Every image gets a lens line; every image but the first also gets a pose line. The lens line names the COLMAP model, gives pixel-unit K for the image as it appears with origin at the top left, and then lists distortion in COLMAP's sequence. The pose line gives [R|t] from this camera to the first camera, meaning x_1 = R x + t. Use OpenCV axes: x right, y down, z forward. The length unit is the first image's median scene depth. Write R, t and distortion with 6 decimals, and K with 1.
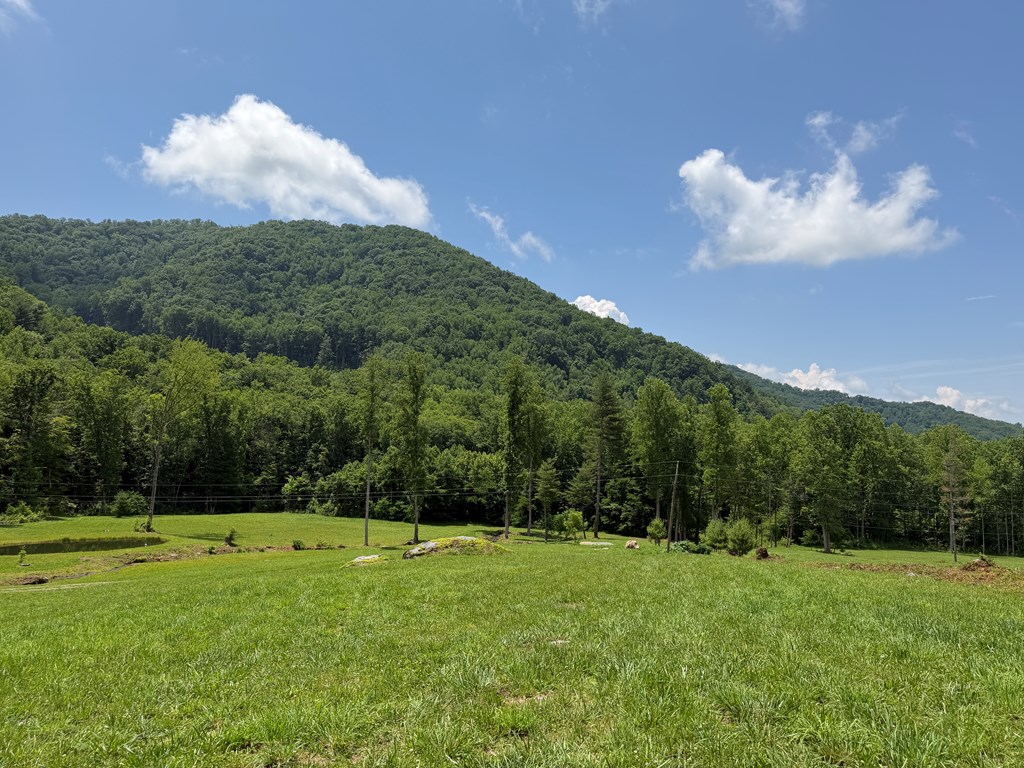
lens RADIAL K [[717.1, 0, 512.3], [0, 717.1, 394.9], [0, 0, 1]] dist [0.123548, -0.206557]
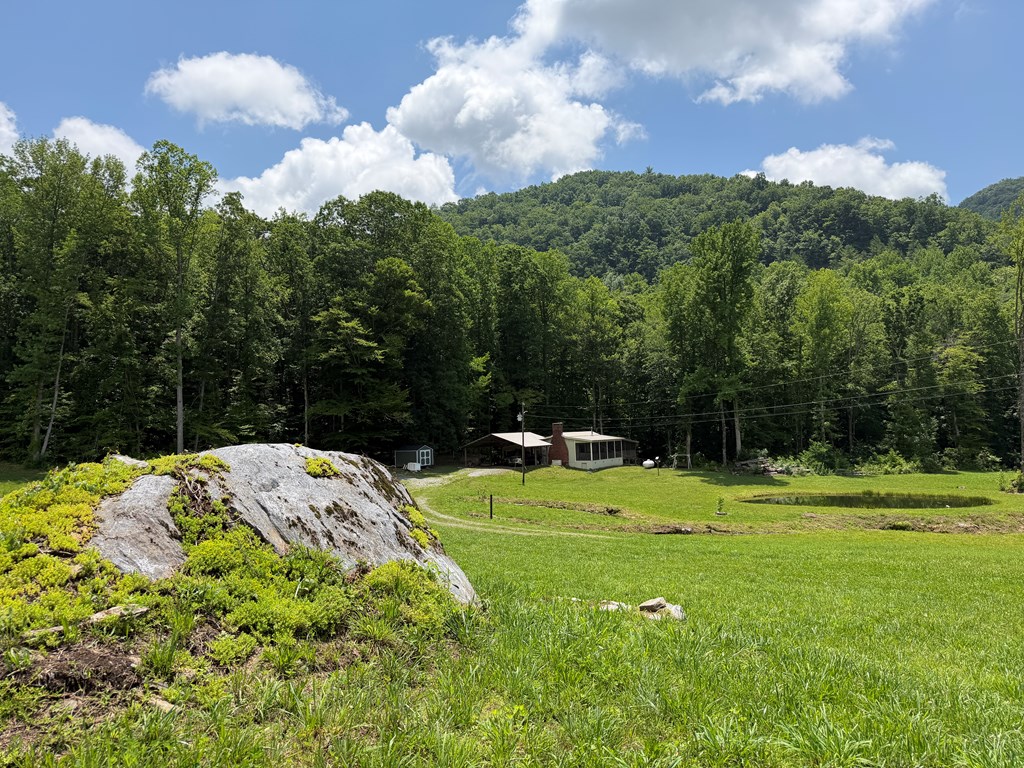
lens RADIAL K [[713.2, 0, 489.1], [0, 713.2, 405.0], [0, 0, 1]] dist [-0.003648, -0.024371]
pose [[0.219428, -0.064840, -0.973472, 0.032641], [0.115629, 0.992485, -0.040043, 0.097825], [0.968752, -0.103775, 0.225277, 0.493205]]
